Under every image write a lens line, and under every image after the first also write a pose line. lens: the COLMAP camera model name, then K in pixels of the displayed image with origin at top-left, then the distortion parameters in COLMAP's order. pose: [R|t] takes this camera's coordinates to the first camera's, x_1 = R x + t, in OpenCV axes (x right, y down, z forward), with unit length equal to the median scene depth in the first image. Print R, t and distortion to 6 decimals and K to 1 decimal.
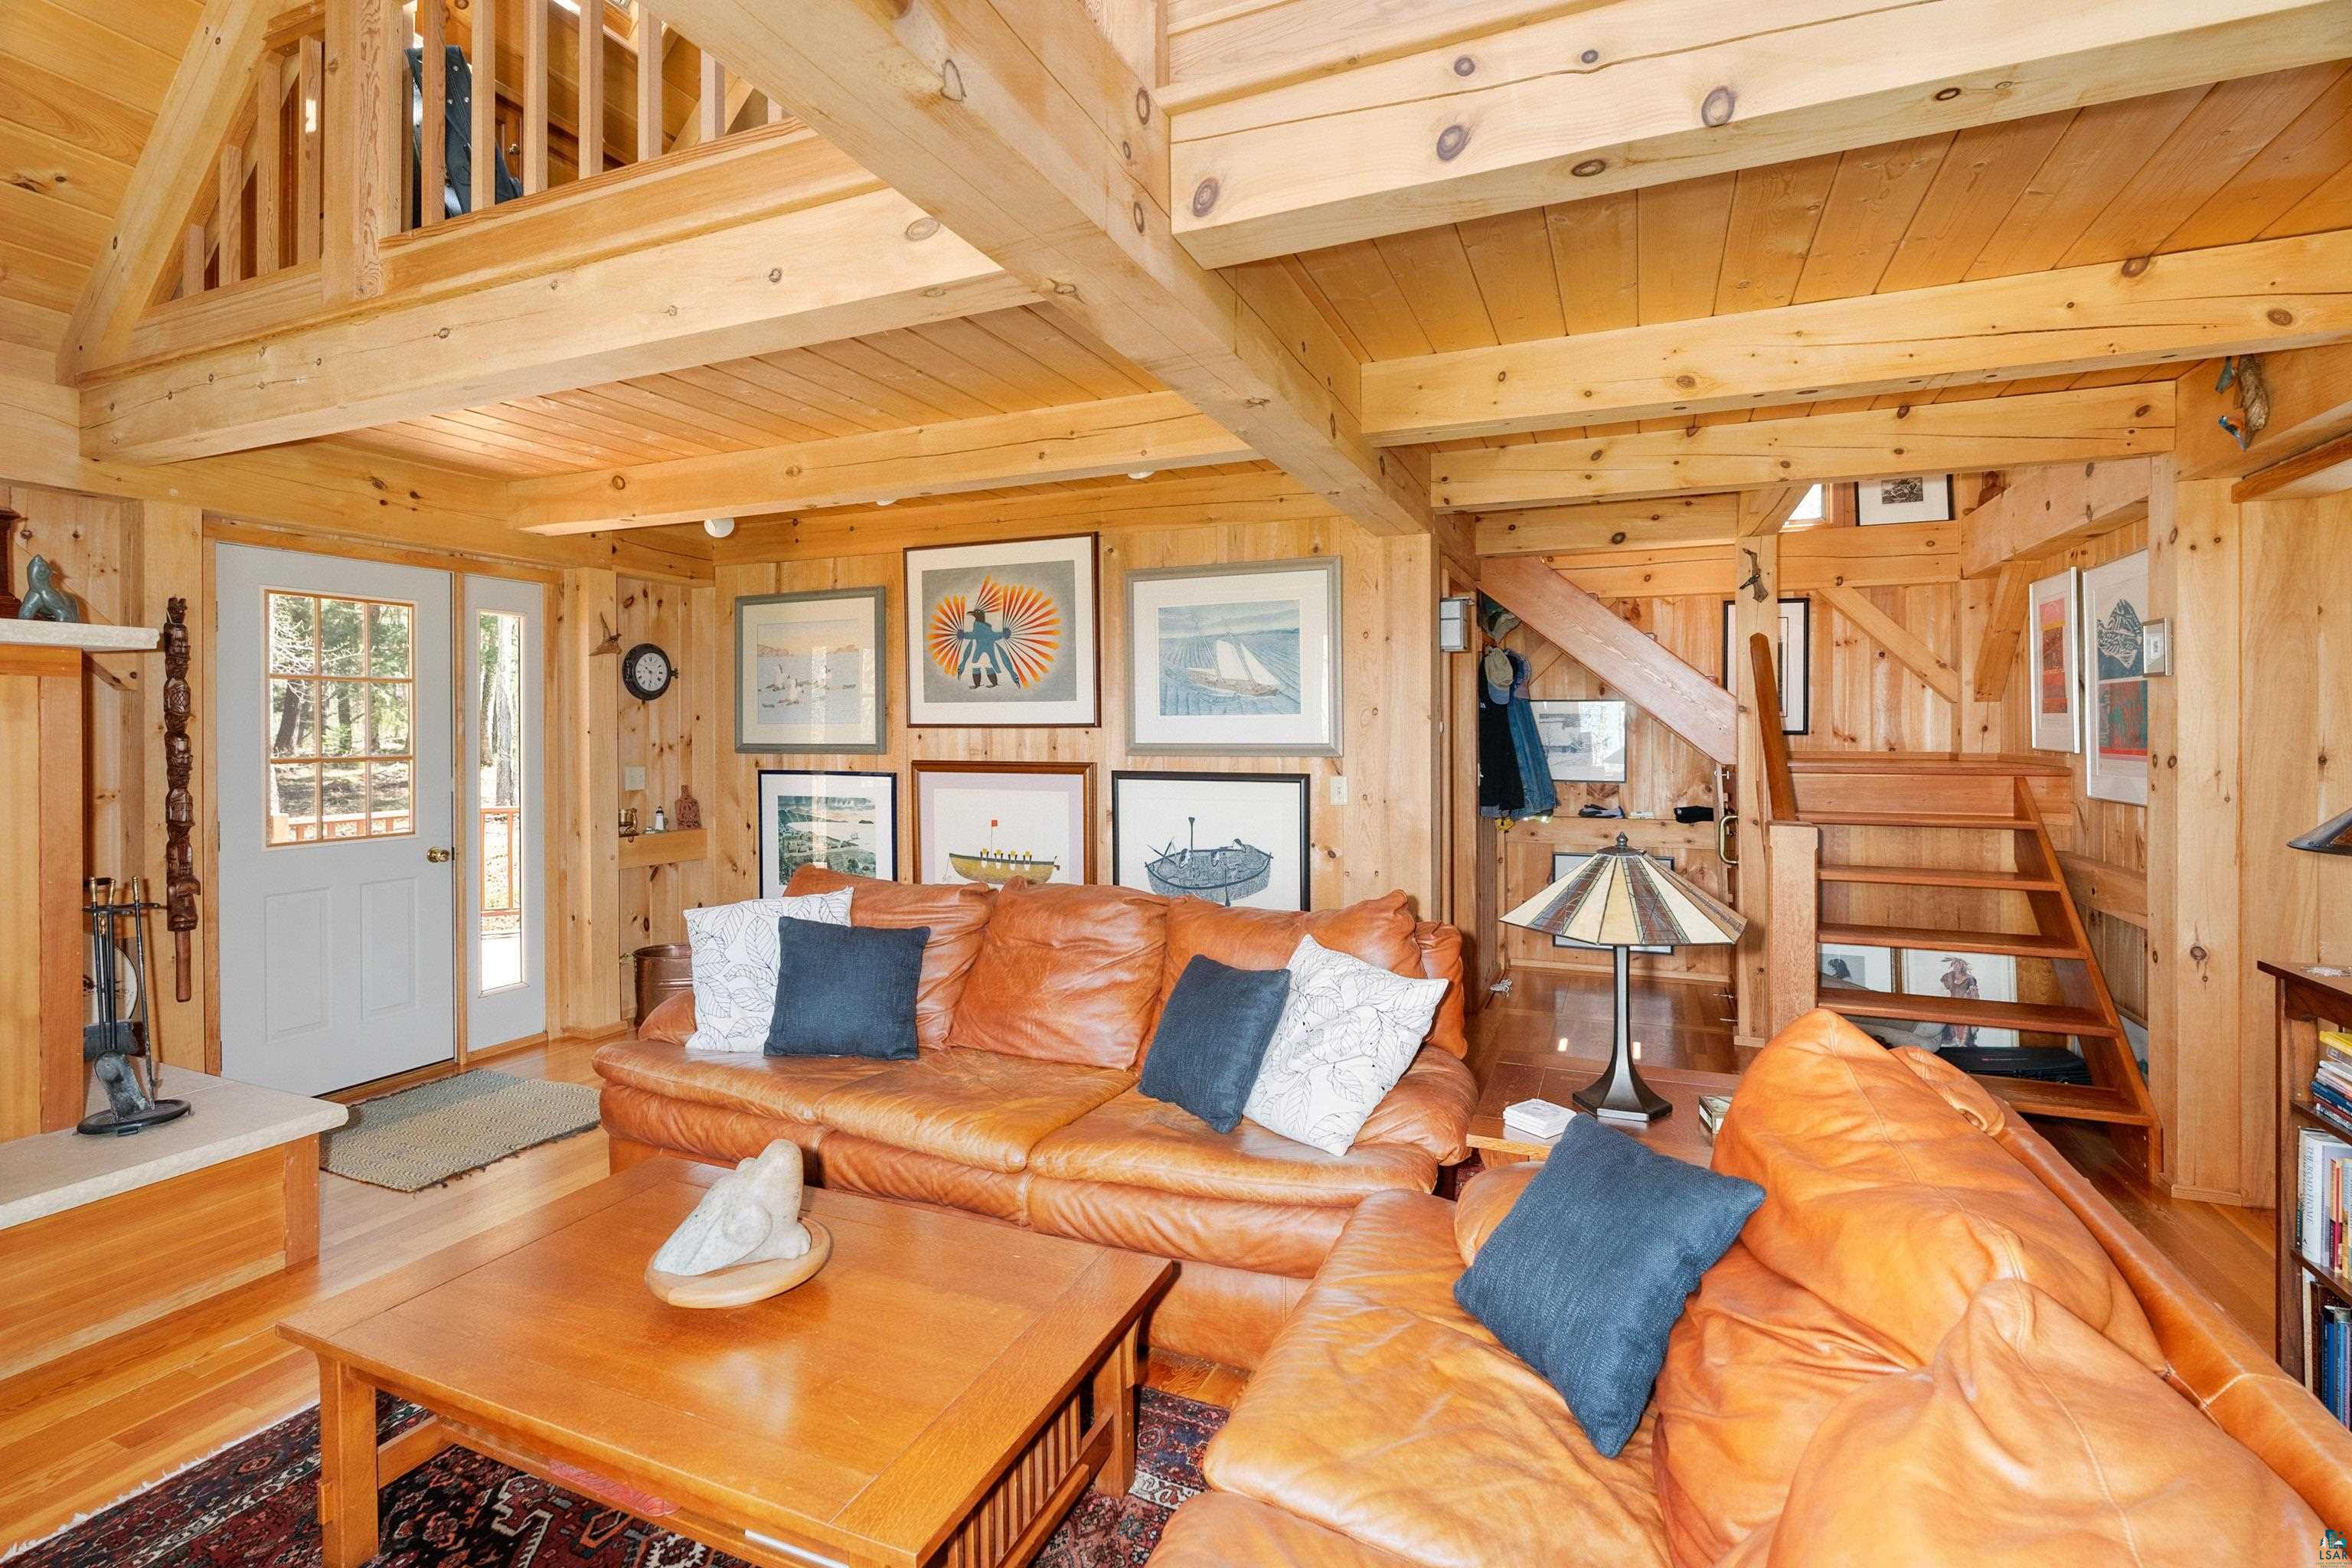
lens RADIAL K [[1076.3, 0, 1178.1], [0, 1076.3, 727.3], [0, 0, 1]] dist [-0.001629, -0.000175]
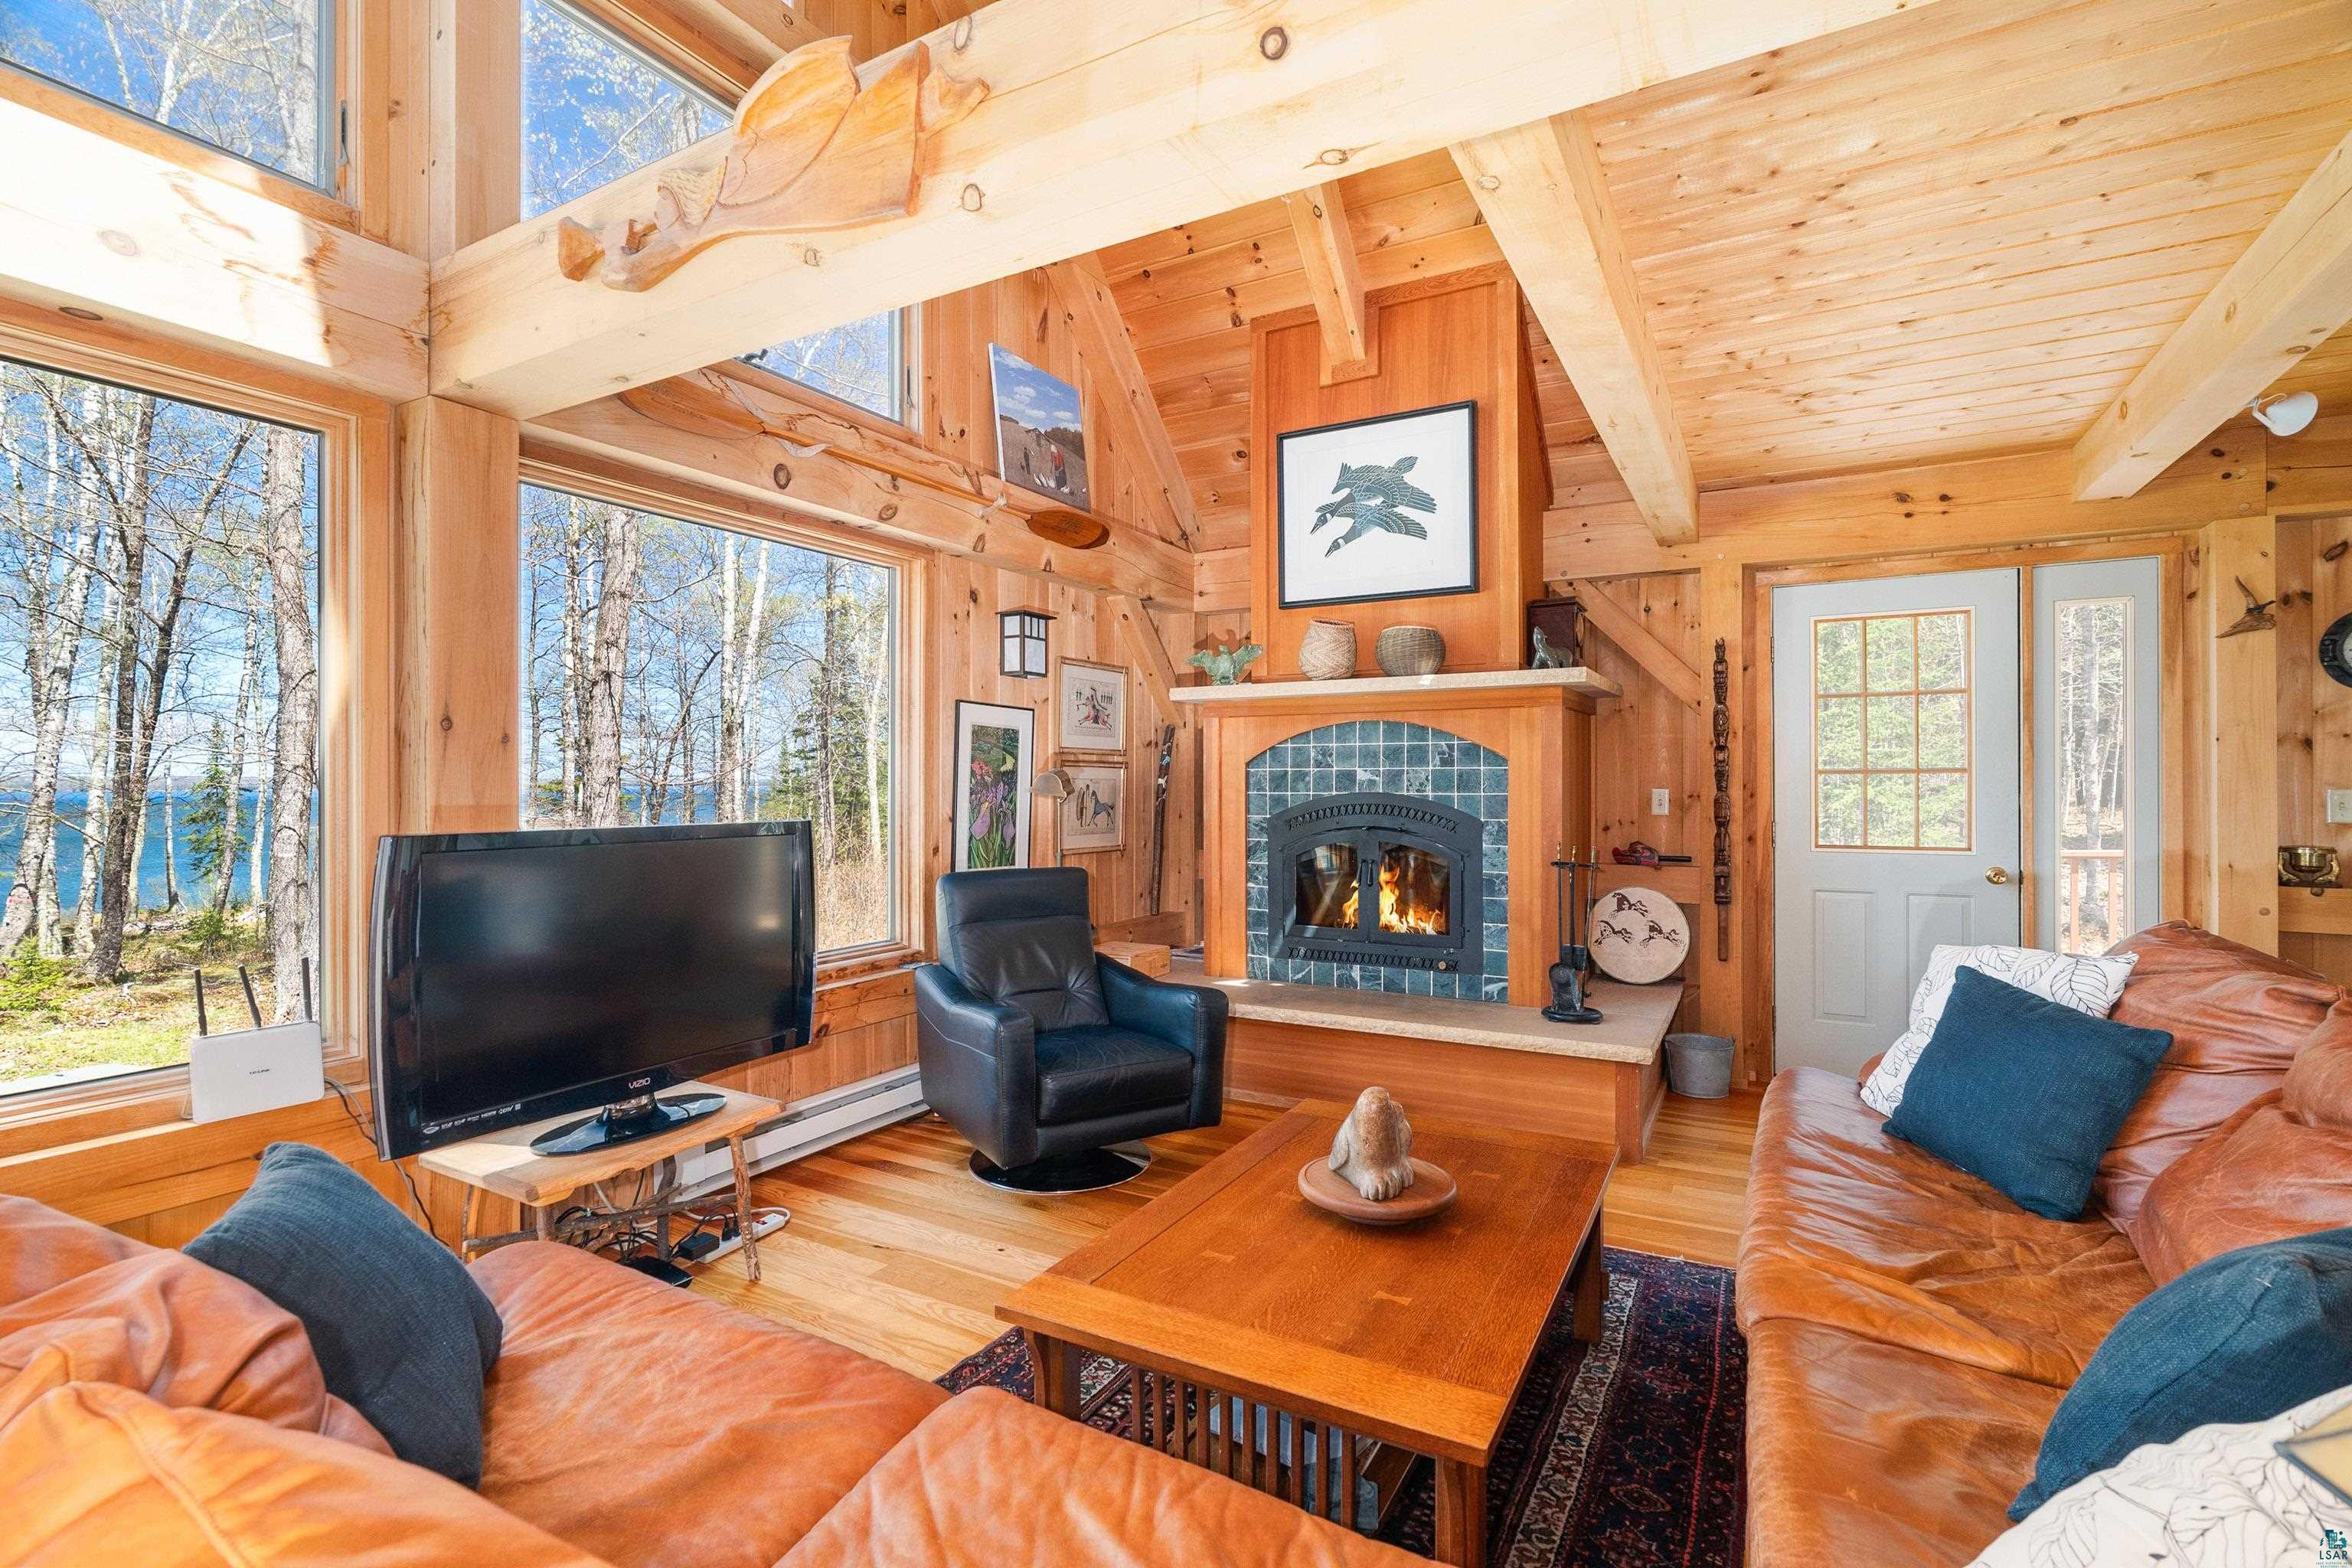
lens RADIAL K [[1082.9, 0, 1178.2], [0, 1082.9, 790.8], [0, 0, 1]] dist [-0.007215, 0.000500]
pose [[-0.107143, 0.008061, -0.994211, 0.306720], [0.003133, 0.999965, 0.007770, 0.035110], [0.994239, -0.002282, -0.107165, 0.387947]]
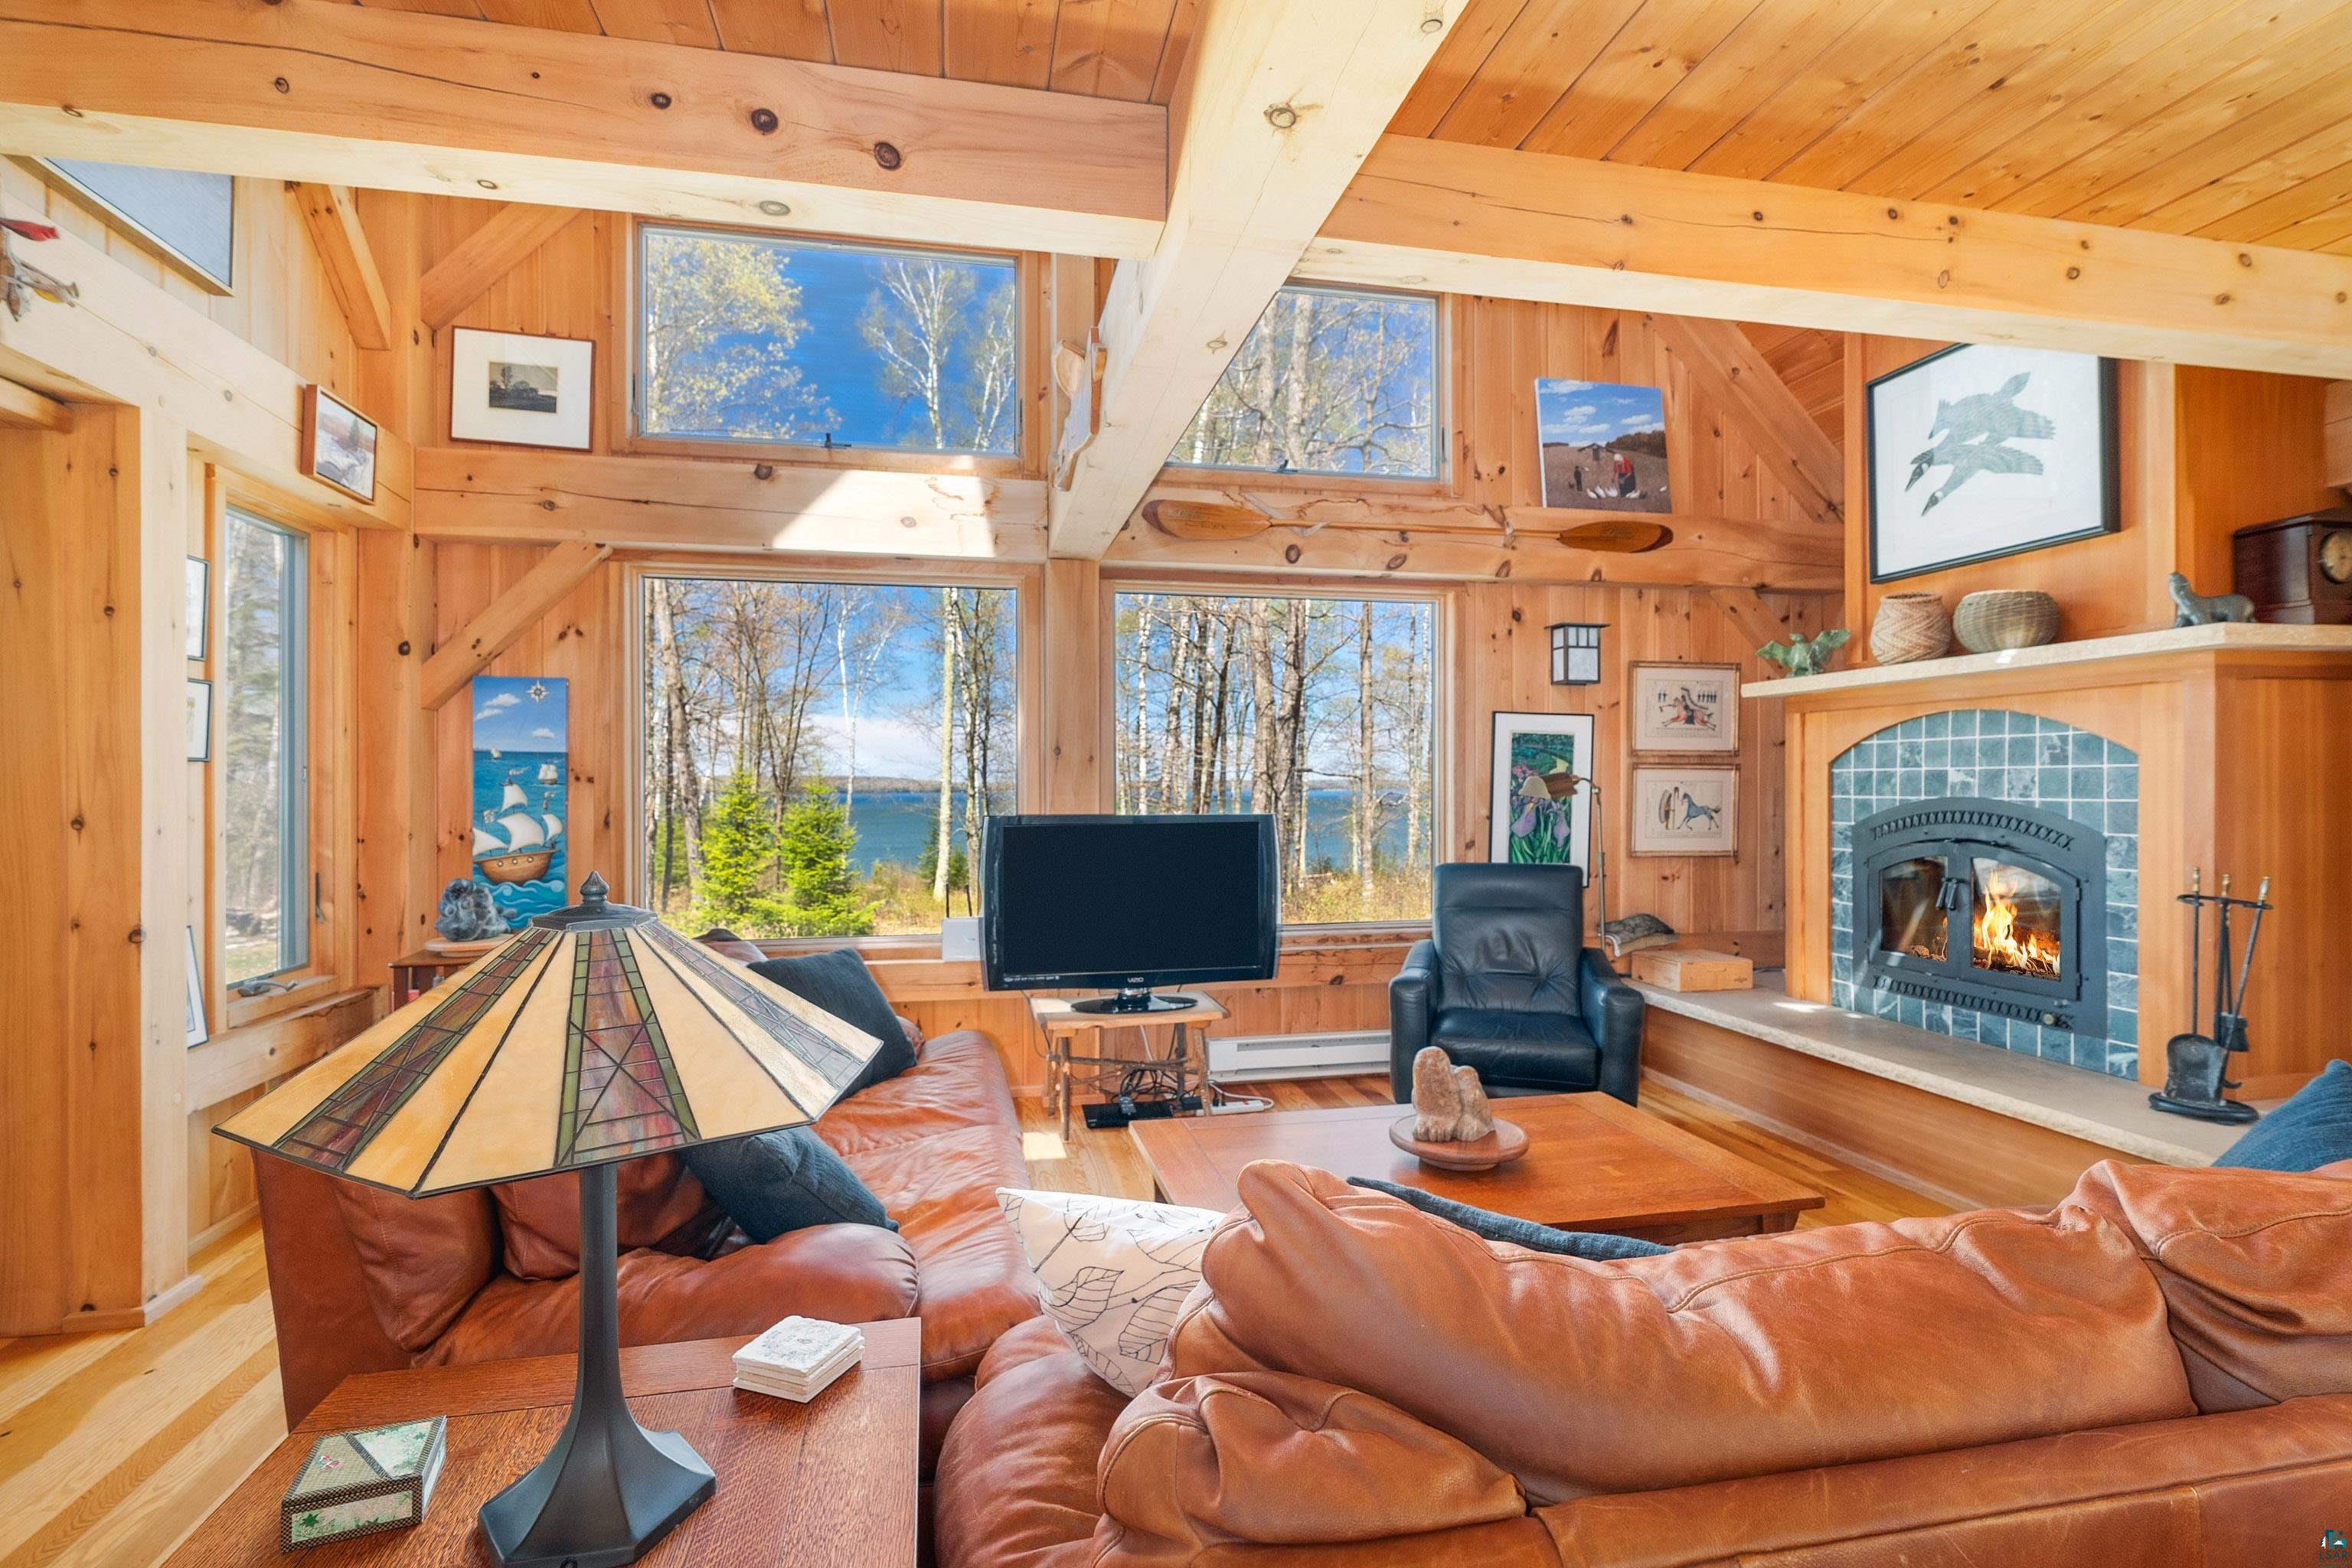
lens RADIAL K [[1088.2, 0, 1159.2], [0, 1088.2, 796.0], [0, 0, 1]] dist [-0.007921, 0.000319]
pose [[-0.822442, 0.007913, -0.568793, 0.260594], [0.003251, 0.999952, 0.009211, 0.034493], [0.568839, 0.005726, -0.822429, 0.781489]]
